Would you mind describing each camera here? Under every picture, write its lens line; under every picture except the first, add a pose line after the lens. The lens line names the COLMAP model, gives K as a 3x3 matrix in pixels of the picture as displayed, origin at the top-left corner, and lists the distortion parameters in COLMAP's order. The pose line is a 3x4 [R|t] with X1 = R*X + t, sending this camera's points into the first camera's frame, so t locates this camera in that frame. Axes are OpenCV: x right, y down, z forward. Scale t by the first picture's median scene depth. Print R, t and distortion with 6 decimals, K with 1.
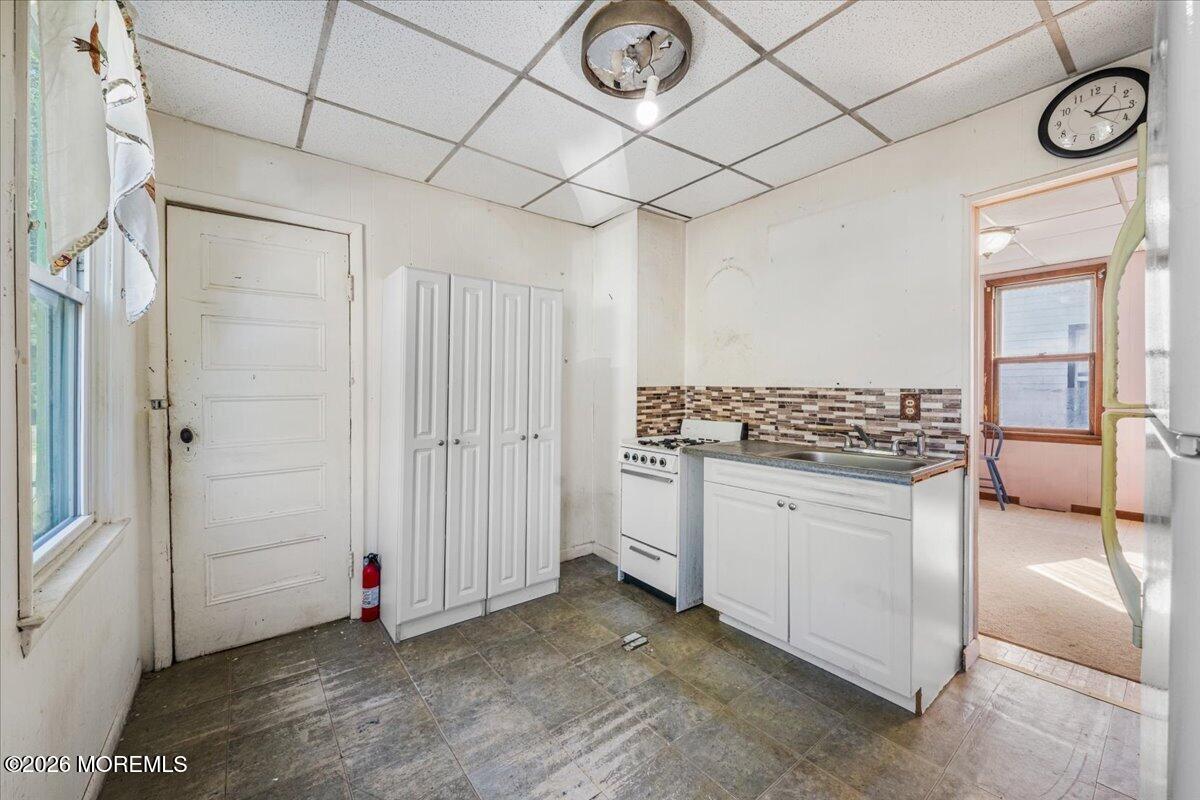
lens RADIAL K [[460.4, 0, 602.3], [0, 460.4, 393.5], [0, 0, 1]] dist [0.004083, -0.005478]
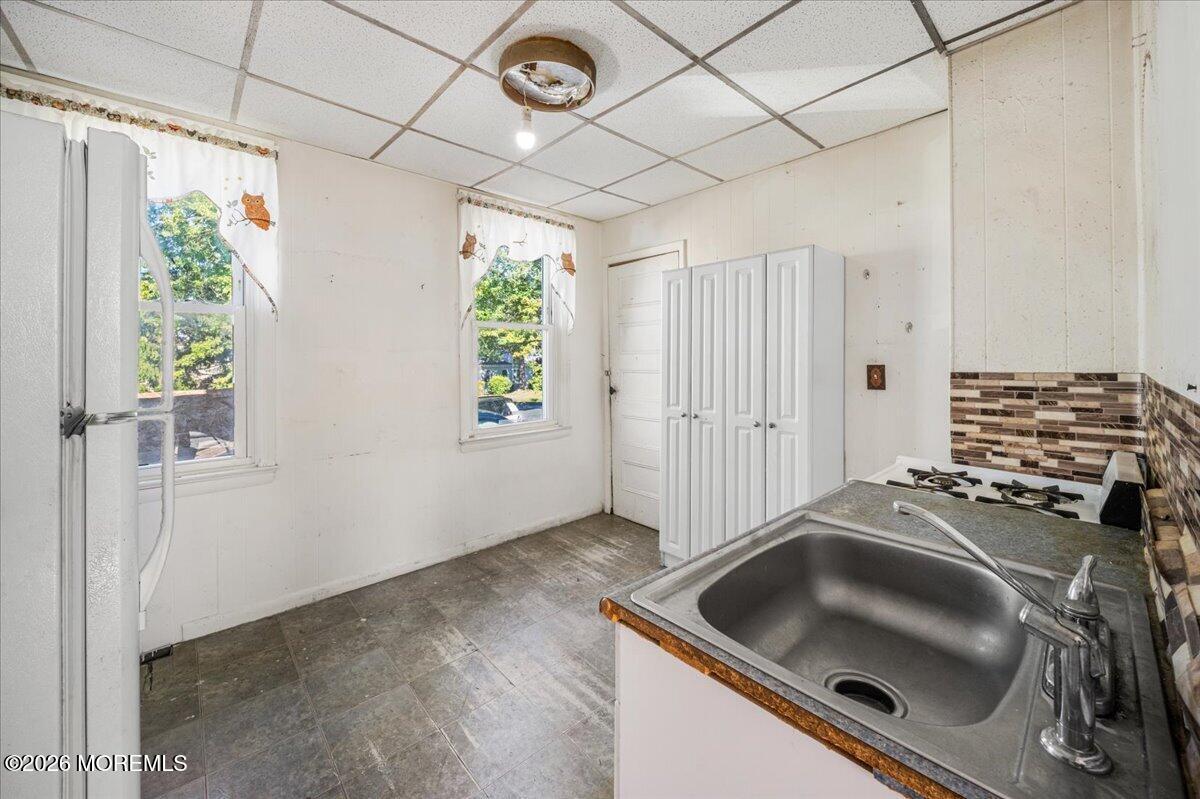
lens RADIAL K [[460.4, 0, 586.3], [0, 460.4, 359.2], [0, 0, 1]] dist [0.004083, -0.005478]
pose [[0.058767, 0.005443, -0.998257, 0.698902], [-0.011040, 0.999928, 0.004802, -0.031963], [0.998211, 0.010739, 0.058823, 0.602691]]
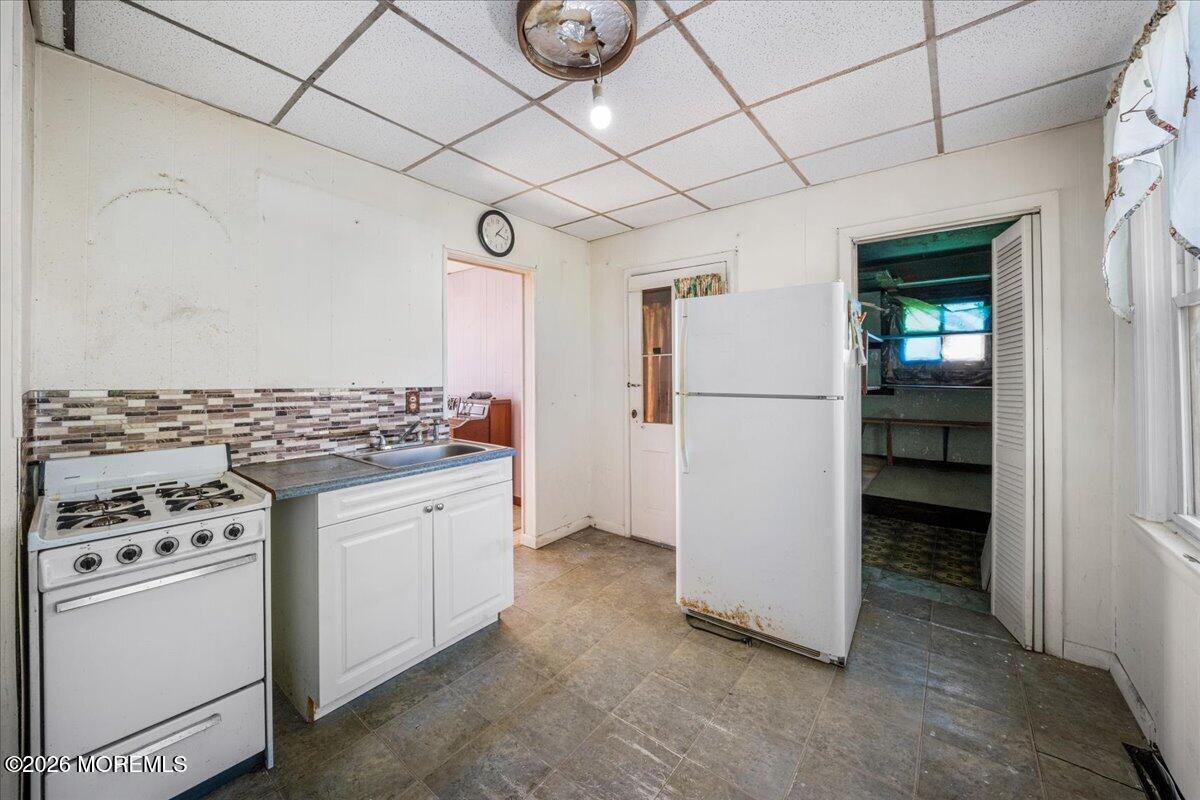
lens RADIAL K [[460.4, 0, 562.9], [0, 460.4, 375.2], [0, 0, 1]] dist [0.004083, -0.005478]
pose [[-0.205334, 0.002403, 0.978689, -0.481978], [0.015129, 0.999885, 0.000719, -0.030613], [-0.978575, 0.014954, -0.205347, 0.715275]]
